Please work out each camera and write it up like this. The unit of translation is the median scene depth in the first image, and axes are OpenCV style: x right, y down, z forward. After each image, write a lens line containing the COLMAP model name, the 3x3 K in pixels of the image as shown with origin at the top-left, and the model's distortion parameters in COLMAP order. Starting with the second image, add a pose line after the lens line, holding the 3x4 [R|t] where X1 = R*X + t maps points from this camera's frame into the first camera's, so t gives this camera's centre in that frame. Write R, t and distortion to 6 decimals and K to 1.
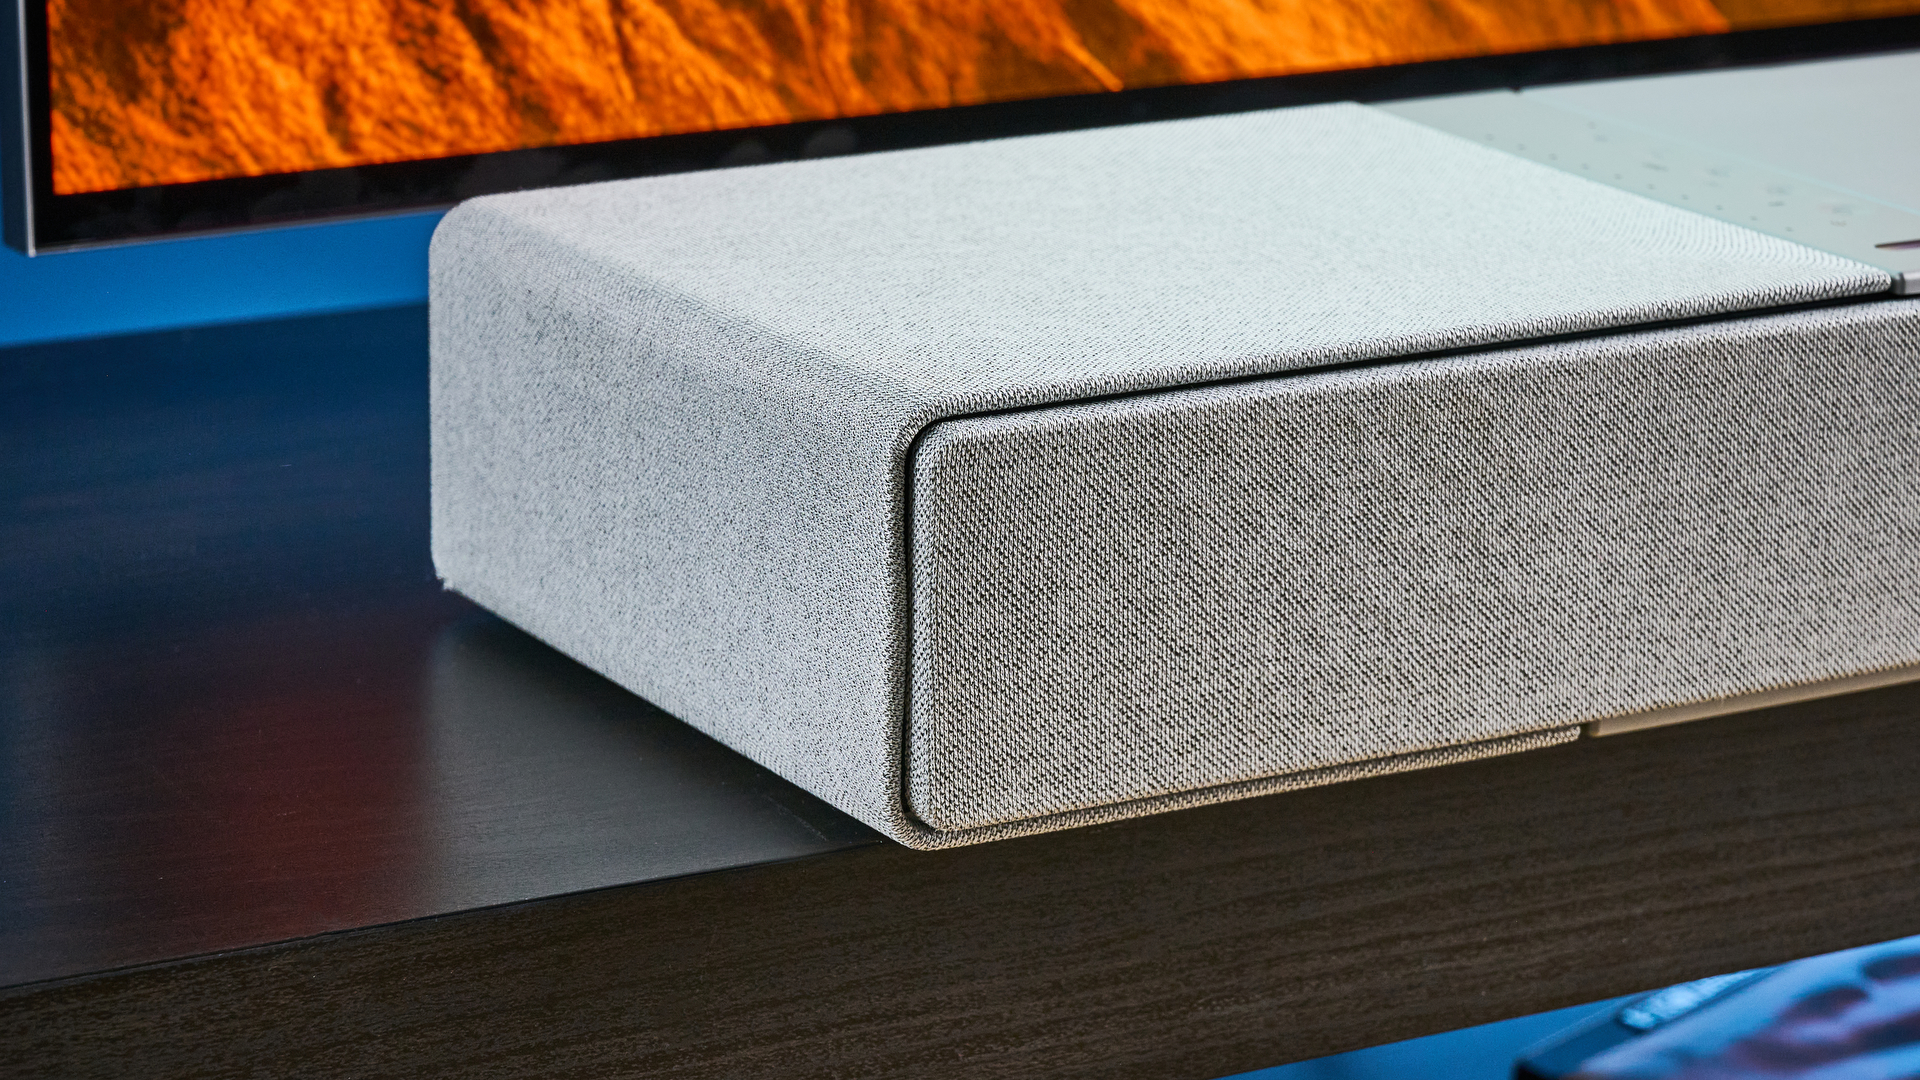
lens RADIAL K [[5511.1, 0, 960.1], [0, 5511.1, 541.3], [0, 0, 1]] dist [-0.152826, 0.000000]
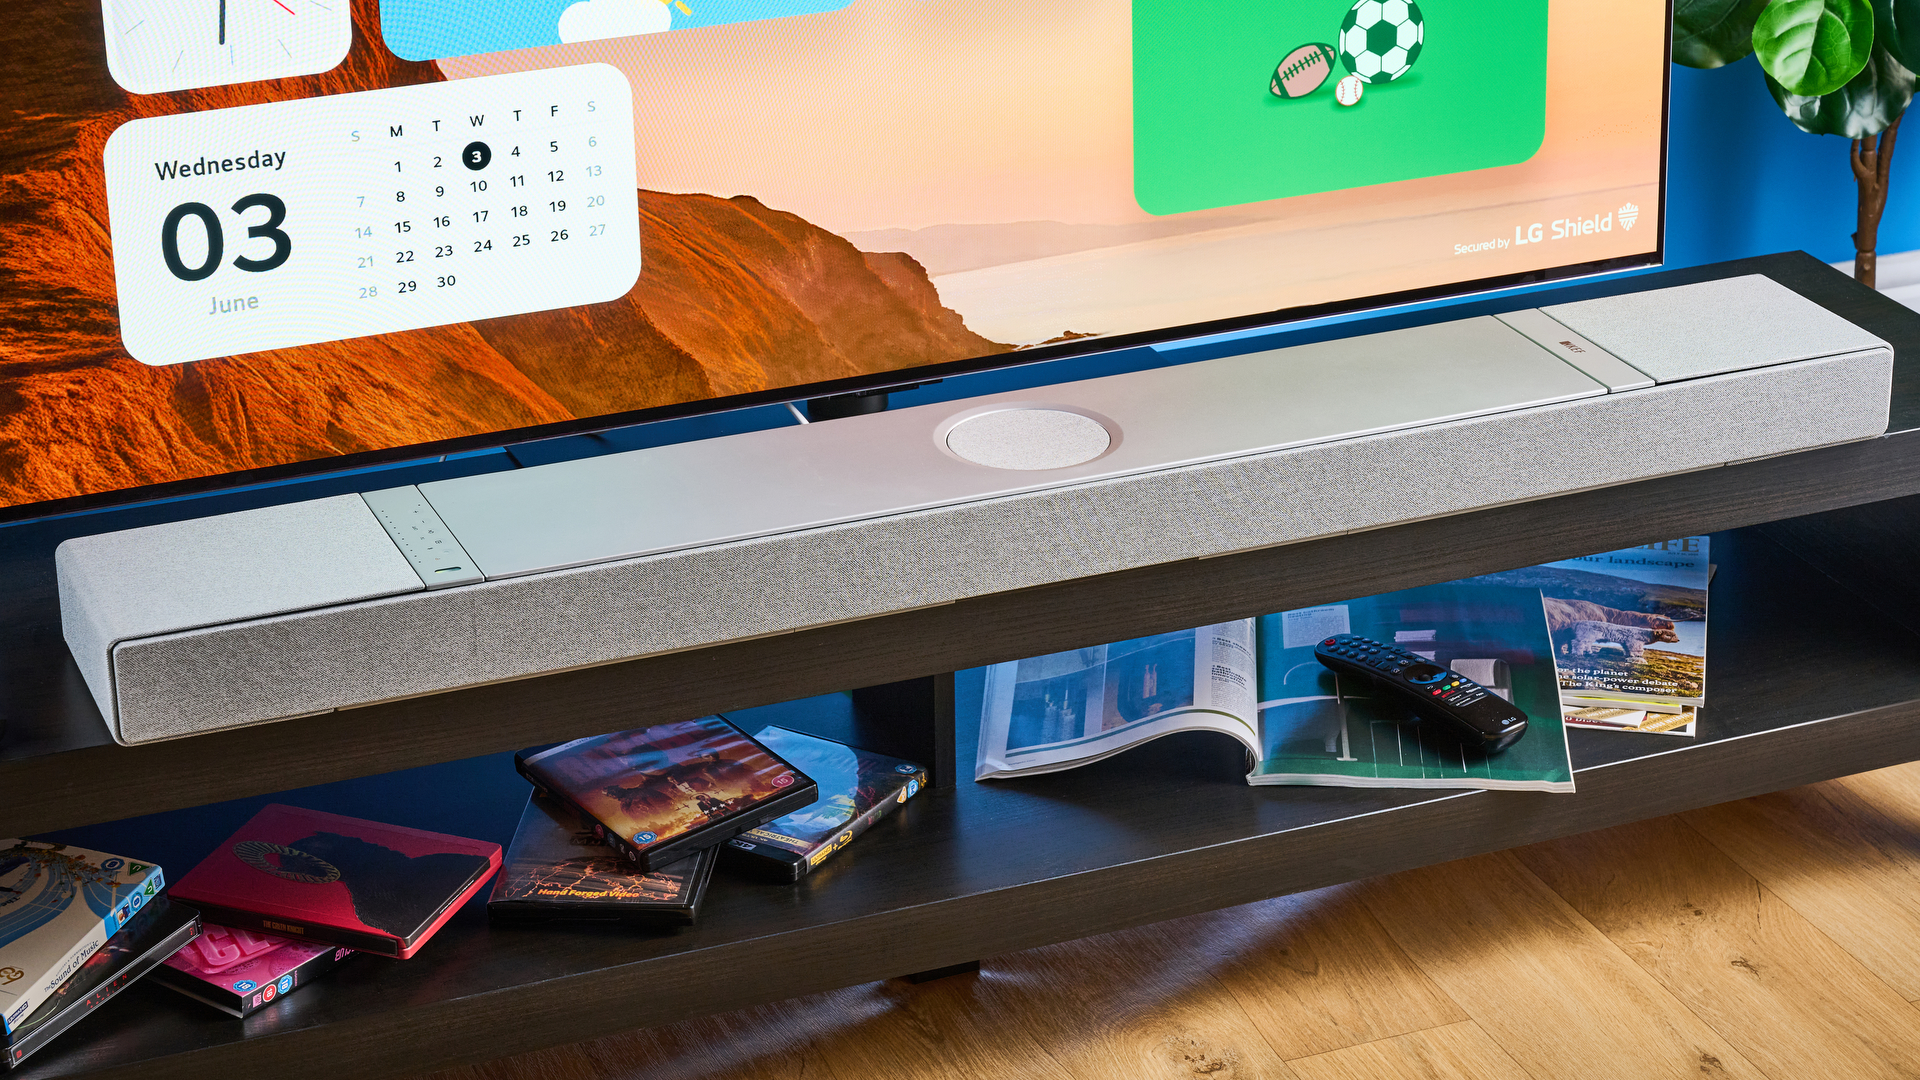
lens RADIAL K [[3999.0, 0, 959.7], [0, 3999.0, 539.3], [0, 0, 1]] dist [-0.023954, 0.000000]
pose [[0.981106, 0.035891, -0.190113, 1.017187], [-0.008059, 0.989371, 0.145193, -0.464390], [0.193304, -0.140917, 0.970966, -1.477309]]
